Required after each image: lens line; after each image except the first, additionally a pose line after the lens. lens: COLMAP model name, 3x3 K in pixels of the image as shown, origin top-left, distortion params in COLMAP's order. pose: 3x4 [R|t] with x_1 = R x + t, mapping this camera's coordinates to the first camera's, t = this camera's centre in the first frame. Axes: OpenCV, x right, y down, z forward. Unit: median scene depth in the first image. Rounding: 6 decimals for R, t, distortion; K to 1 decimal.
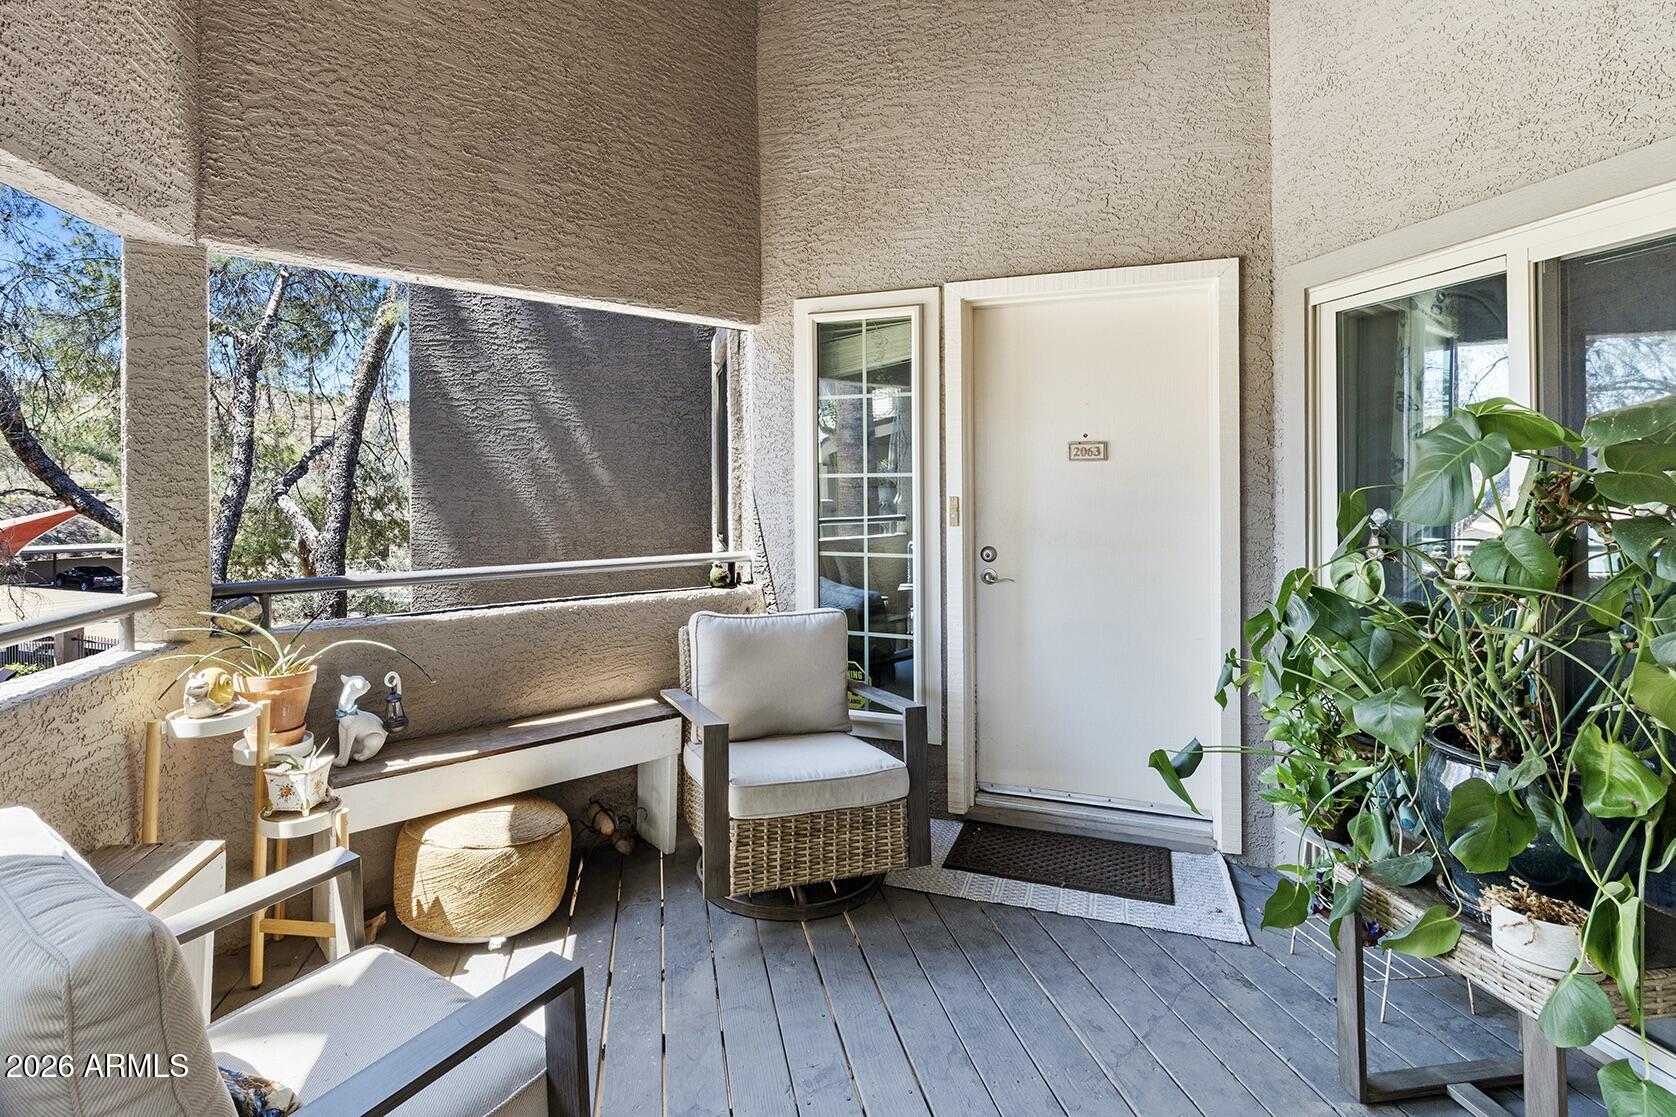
lens RADIAL K [[1489.7, 0, 838.0], [0, 1489.7, 558.5], [0, 0, 1]] dist [-0.000025, -0.014673]
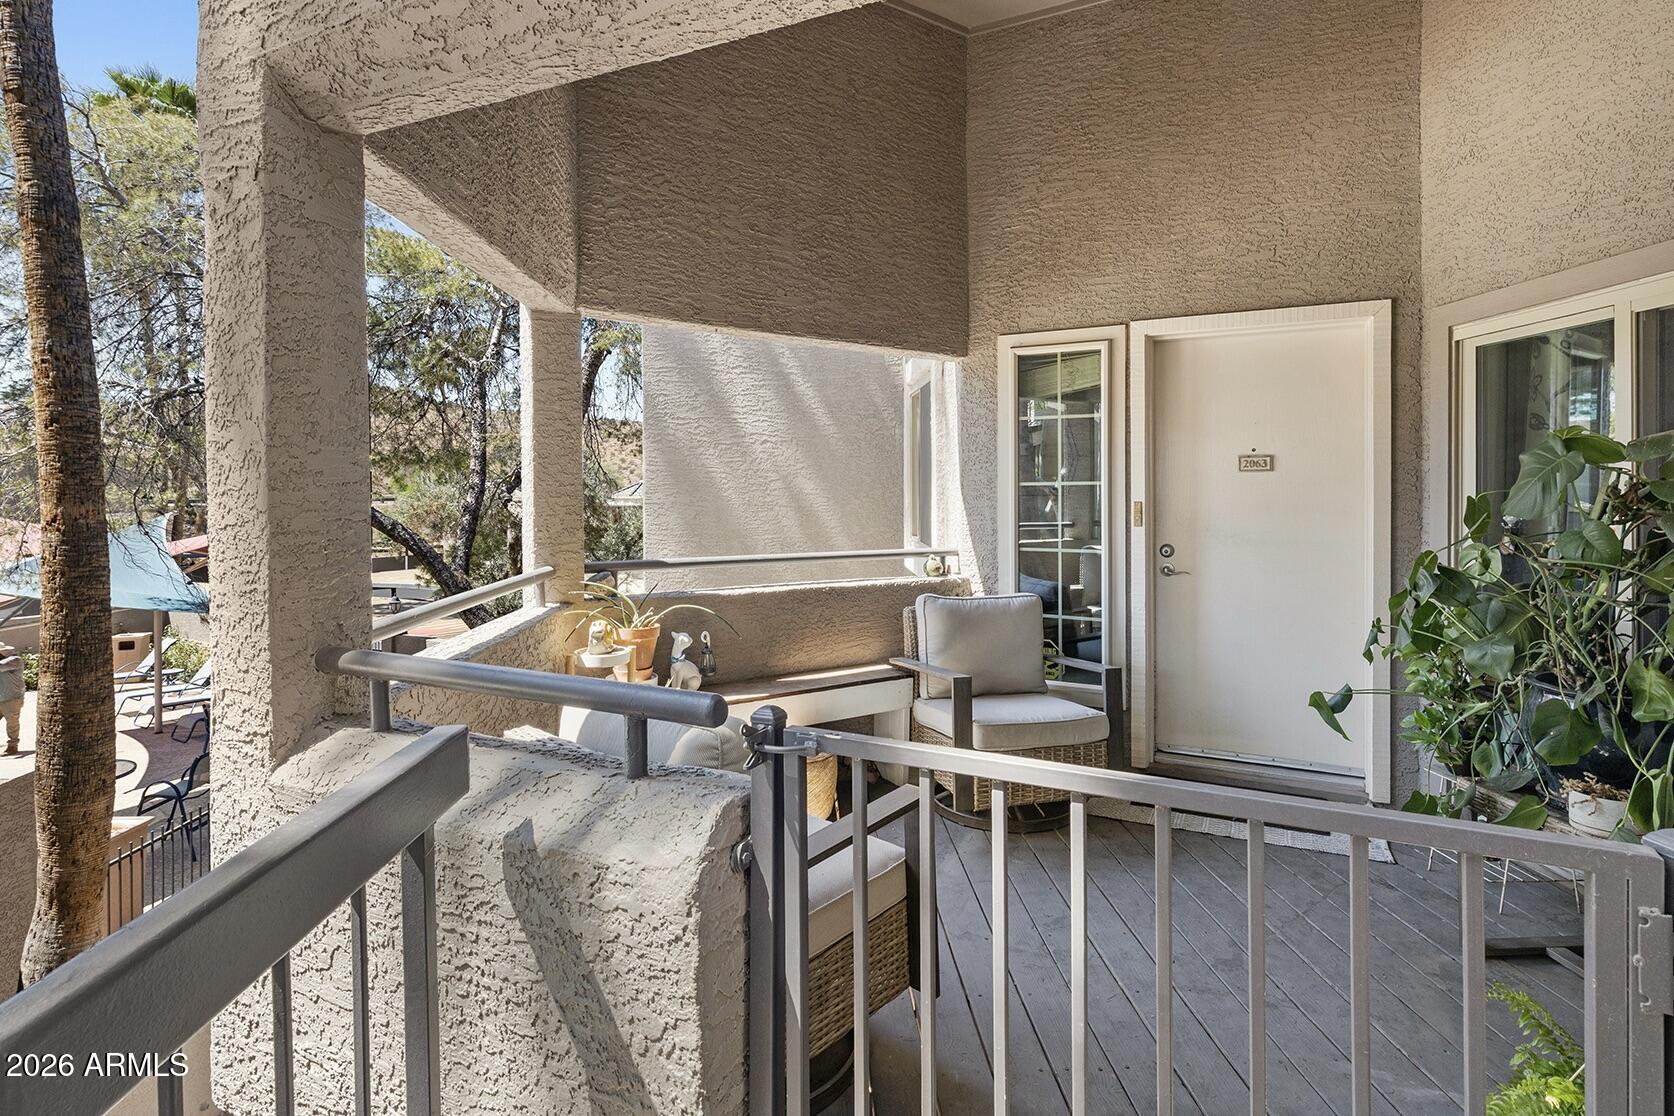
lens RADIAL K [[1495.2, 0, 727.8], [0, 1495.2, 551.2], [0, 0, 1]] dist [-0.004702, -0.004867]
pose [[0.986338, 0.009281, -0.164474, -0.053286], [-0.011316, 0.999871, -0.011441, 0.016968], [0.164347, 0.013145, 0.986315, -0.251961]]
